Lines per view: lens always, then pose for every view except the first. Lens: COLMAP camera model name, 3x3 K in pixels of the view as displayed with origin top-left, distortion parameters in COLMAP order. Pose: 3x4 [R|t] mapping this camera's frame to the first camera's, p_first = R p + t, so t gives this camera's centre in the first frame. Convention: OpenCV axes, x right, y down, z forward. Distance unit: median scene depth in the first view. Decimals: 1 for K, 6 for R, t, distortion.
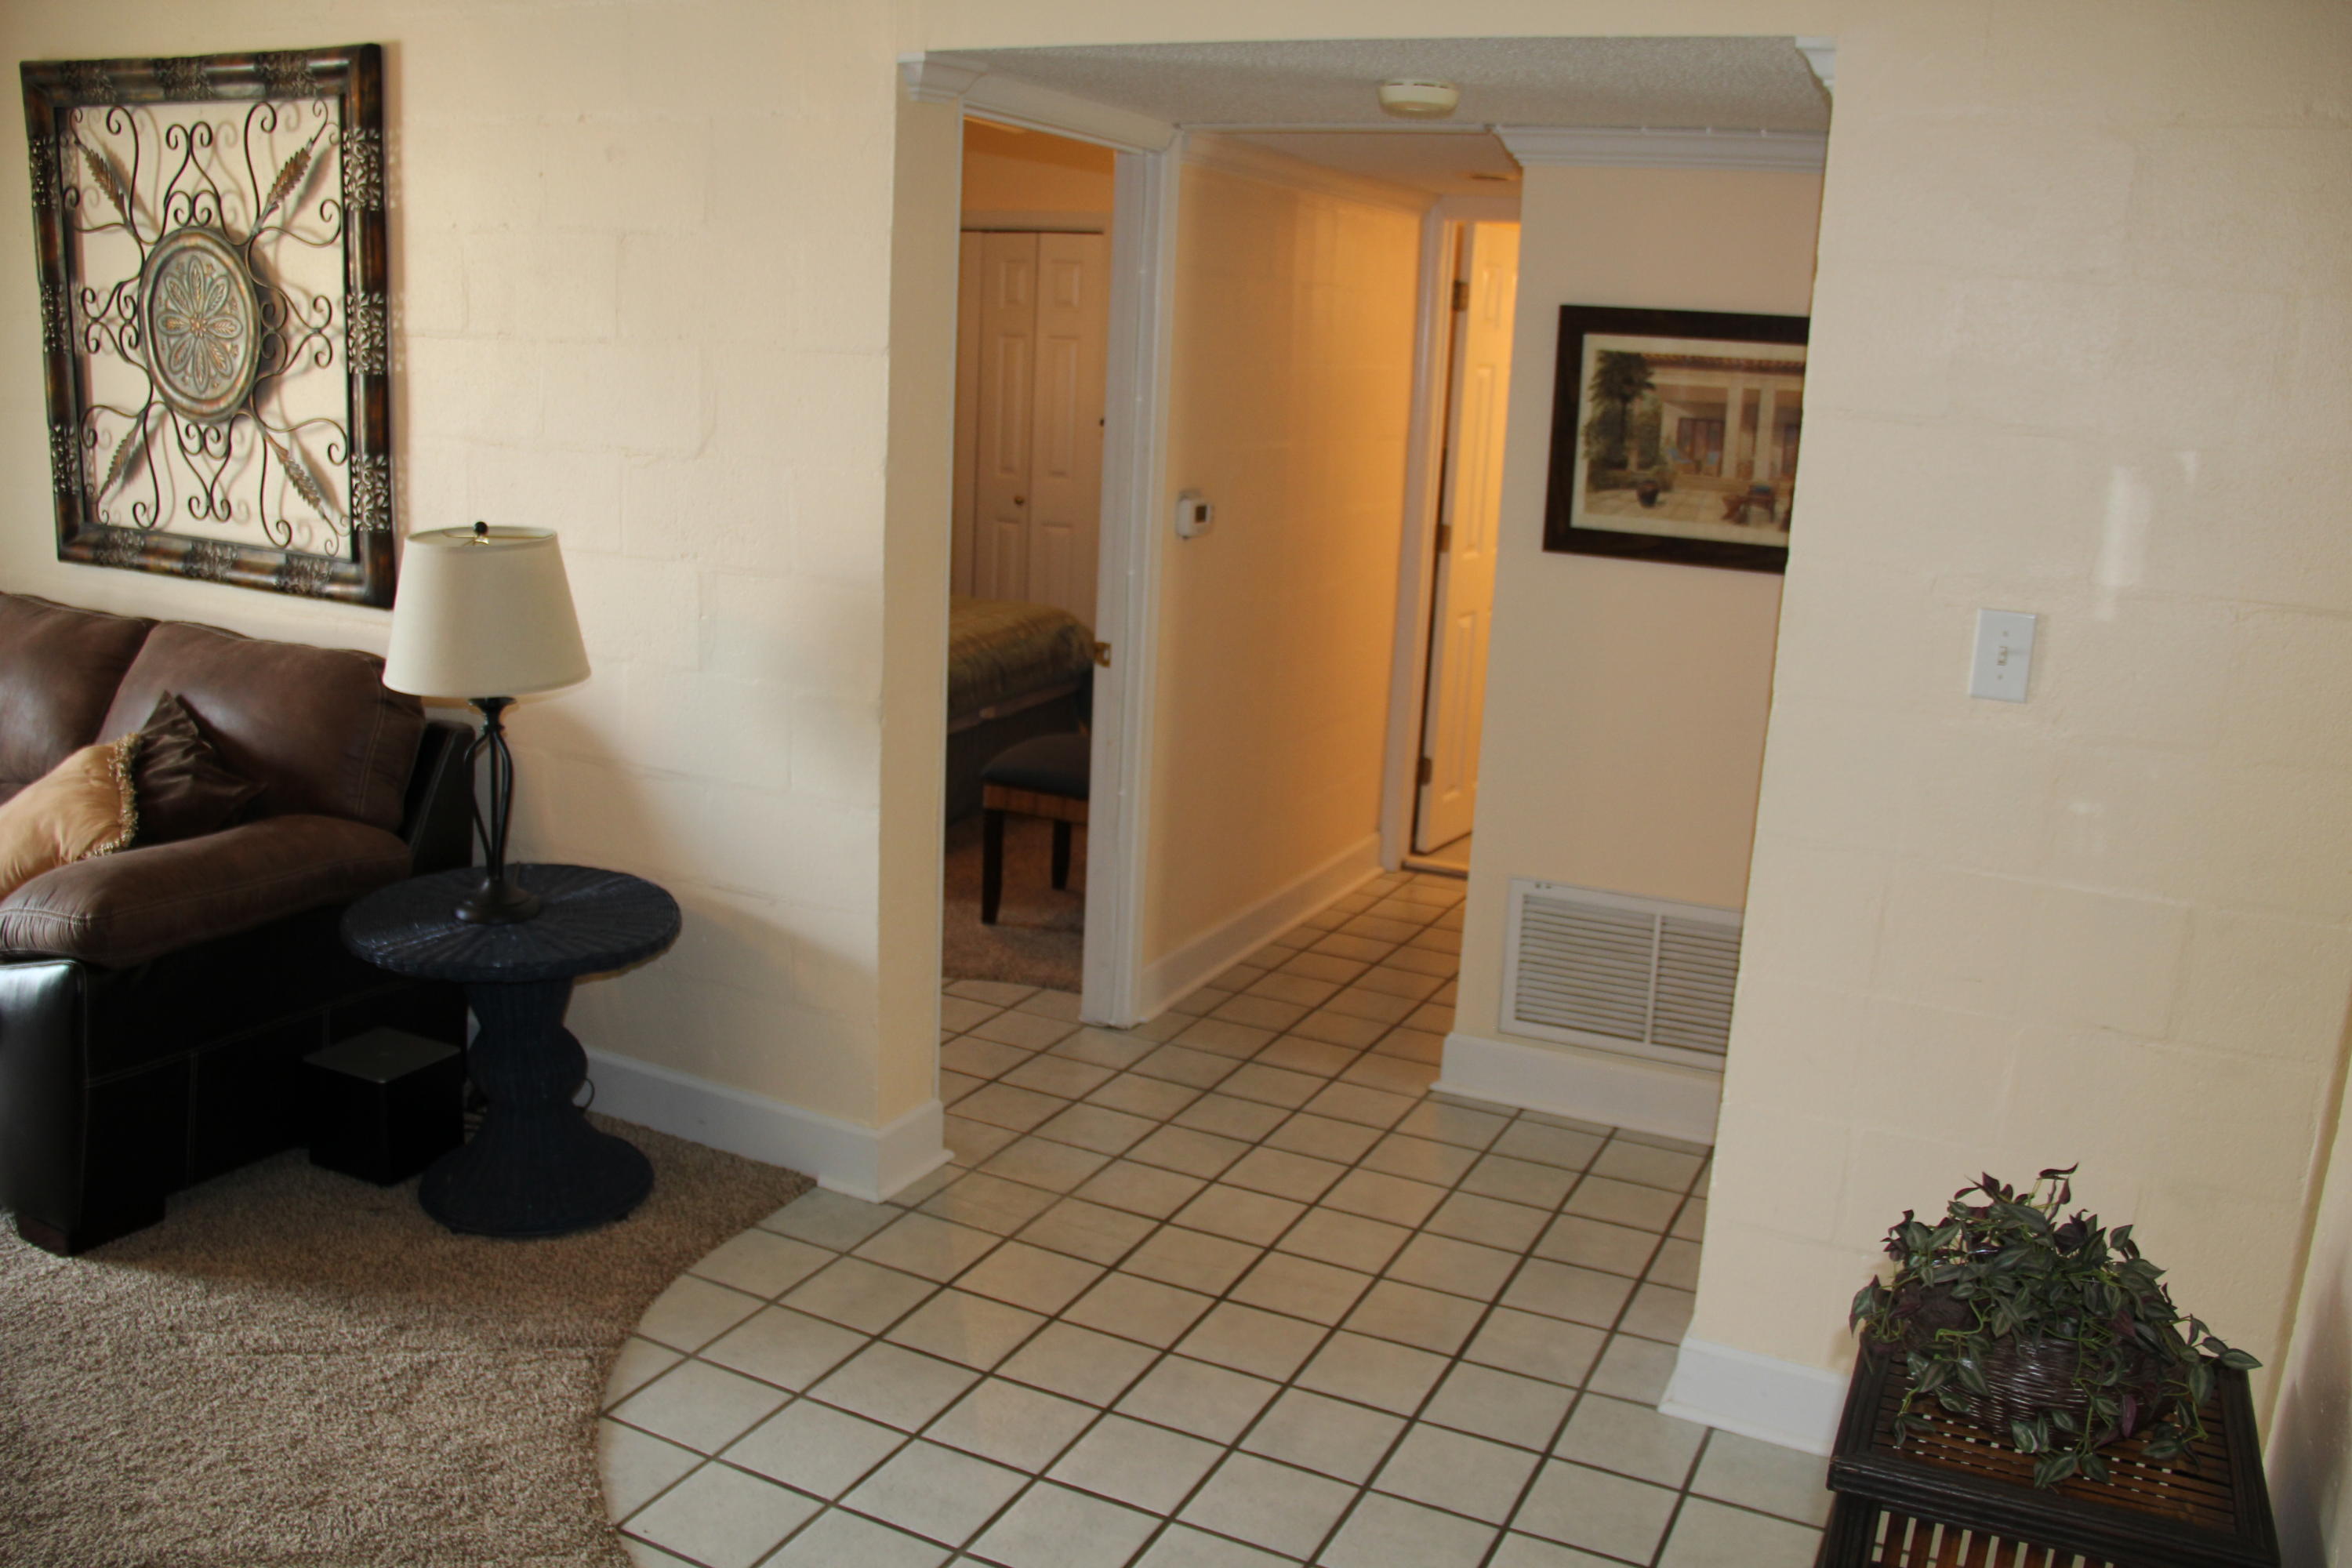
lens RADIAL K [[1956.1, 0, 1210.1], [0, 1956.1, 787.9], [0, 0, 1]] dist [-0.175431, 0.137318]
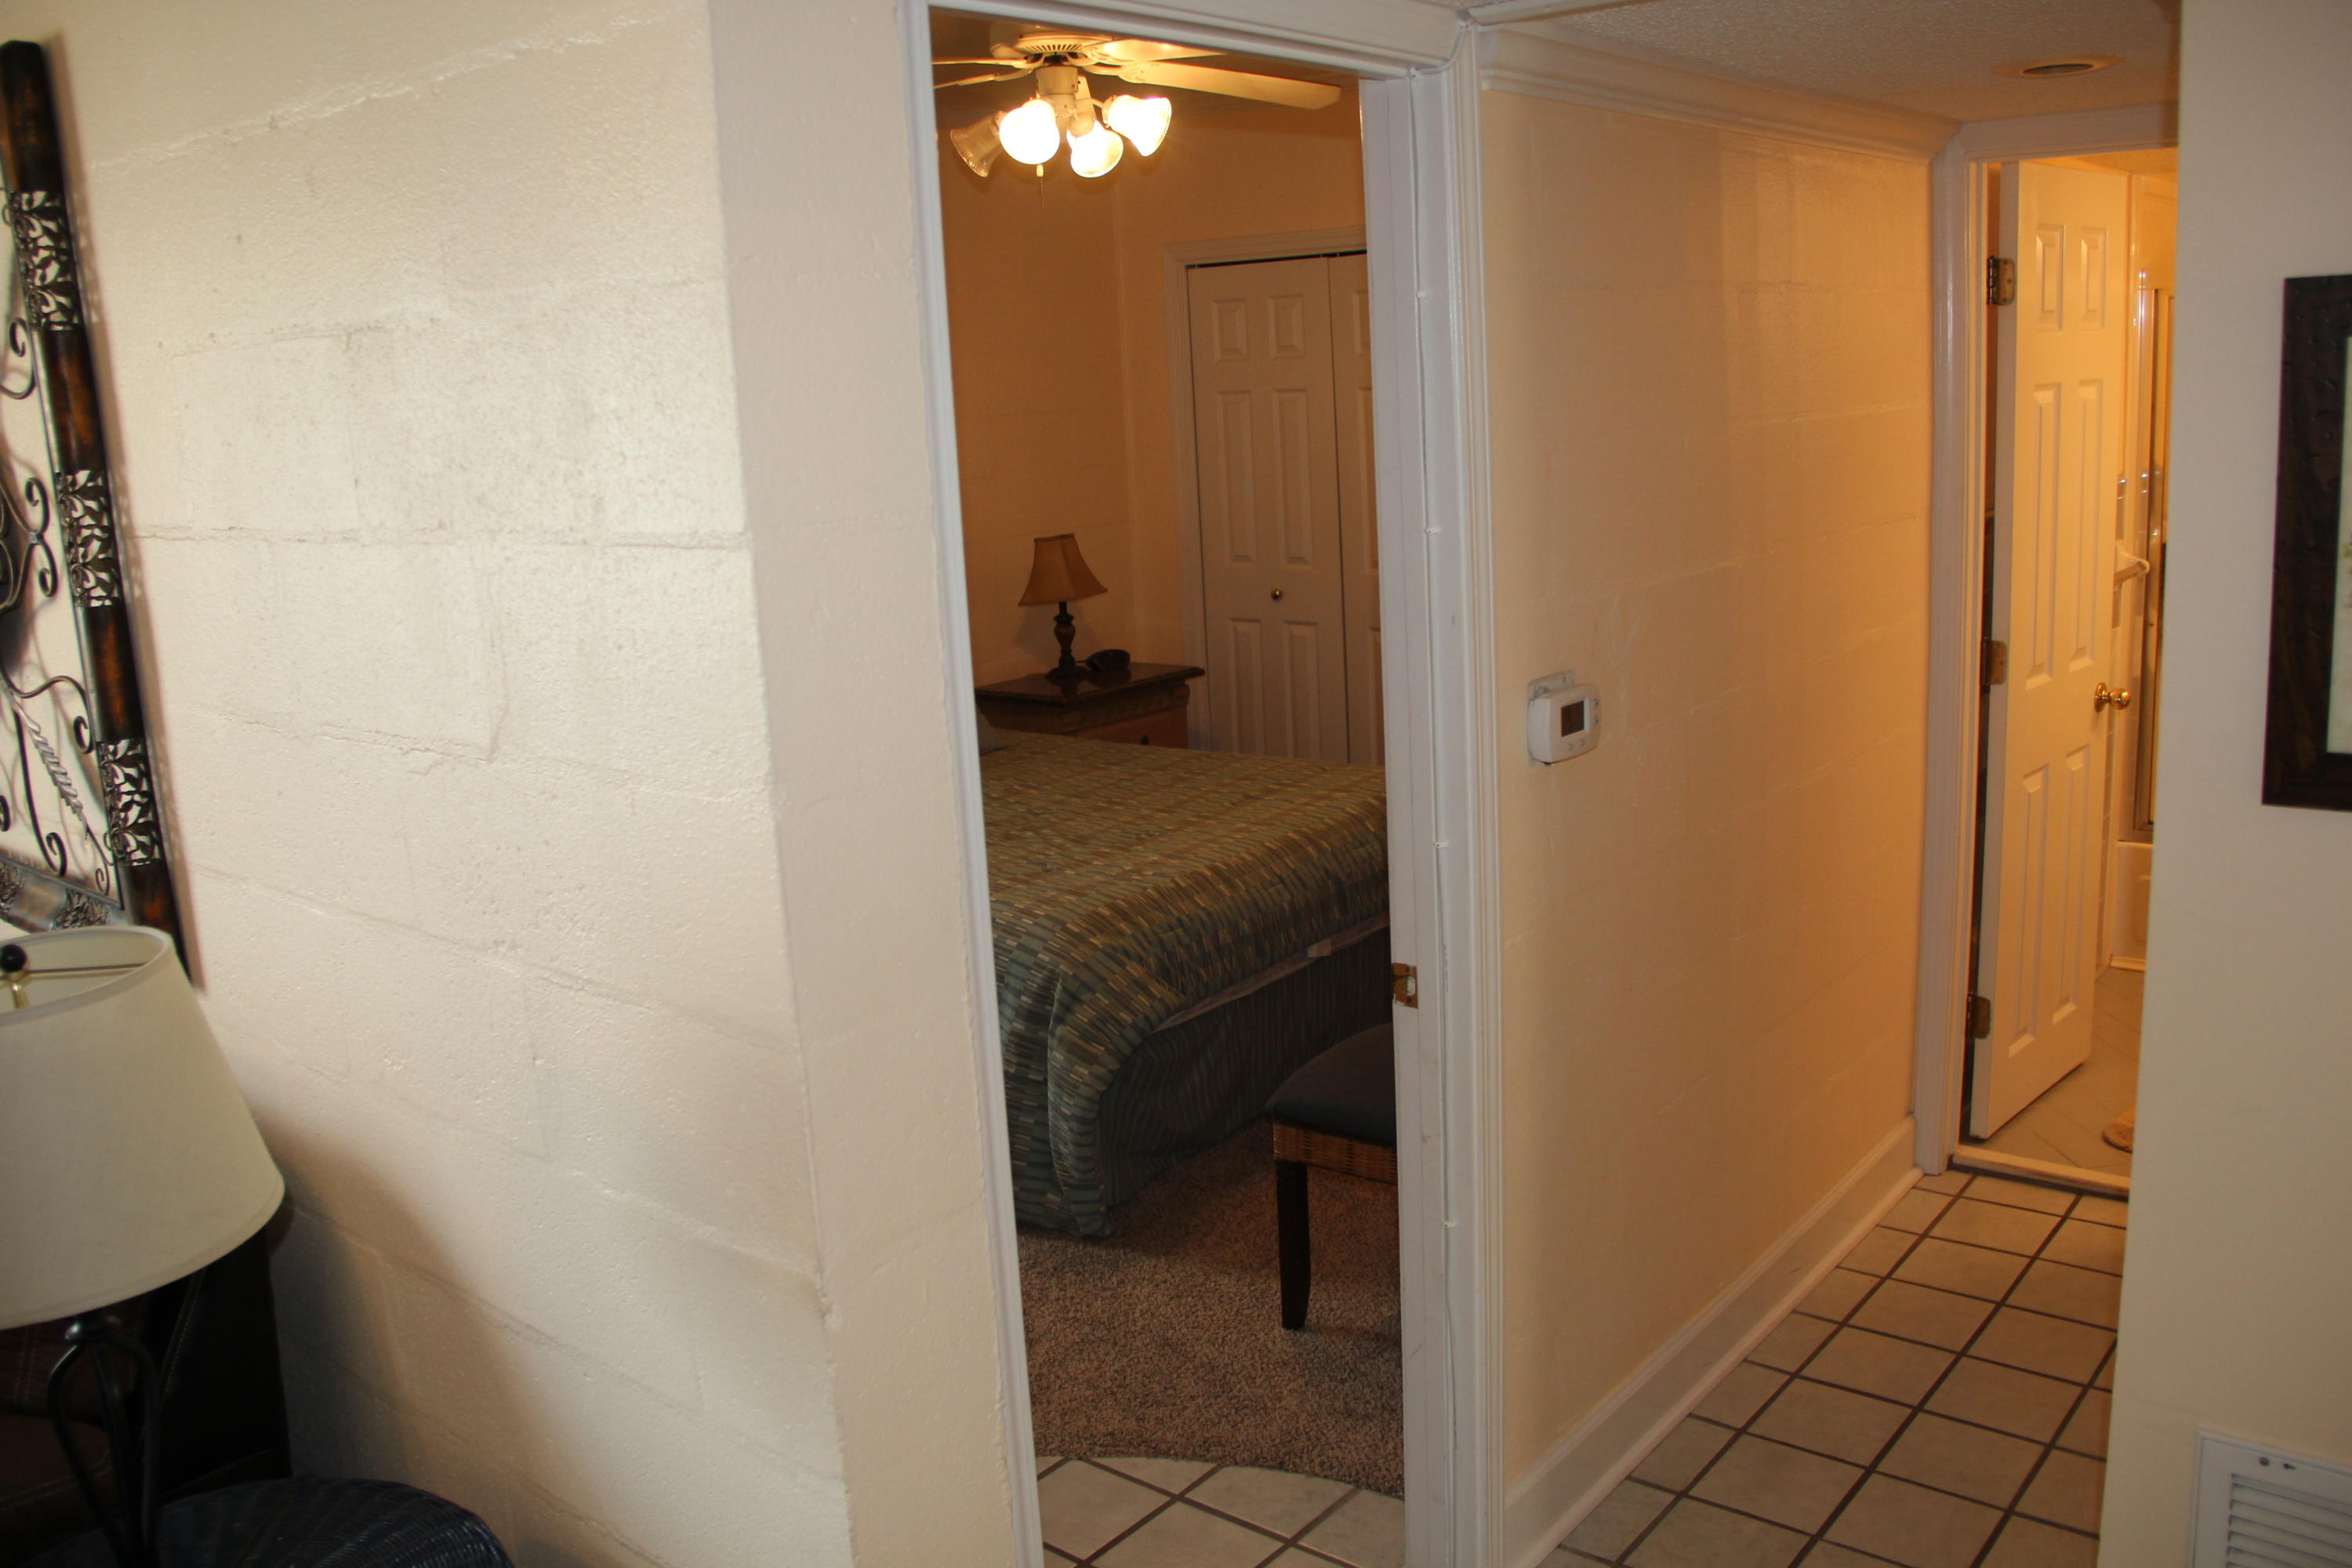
lens RADIAL K [[1956.1, 0, 1210.1], [0, 1956.1, 787.9], [0, 0, 1]] dist [-0.175431, 0.137318]
pose [[0.967168, -0.047972, -0.249569, 0.037447], [0.044051, 0.998803, -0.021275, -0.129722], [0.250291, 0.009583, 0.968123, 0.501377]]
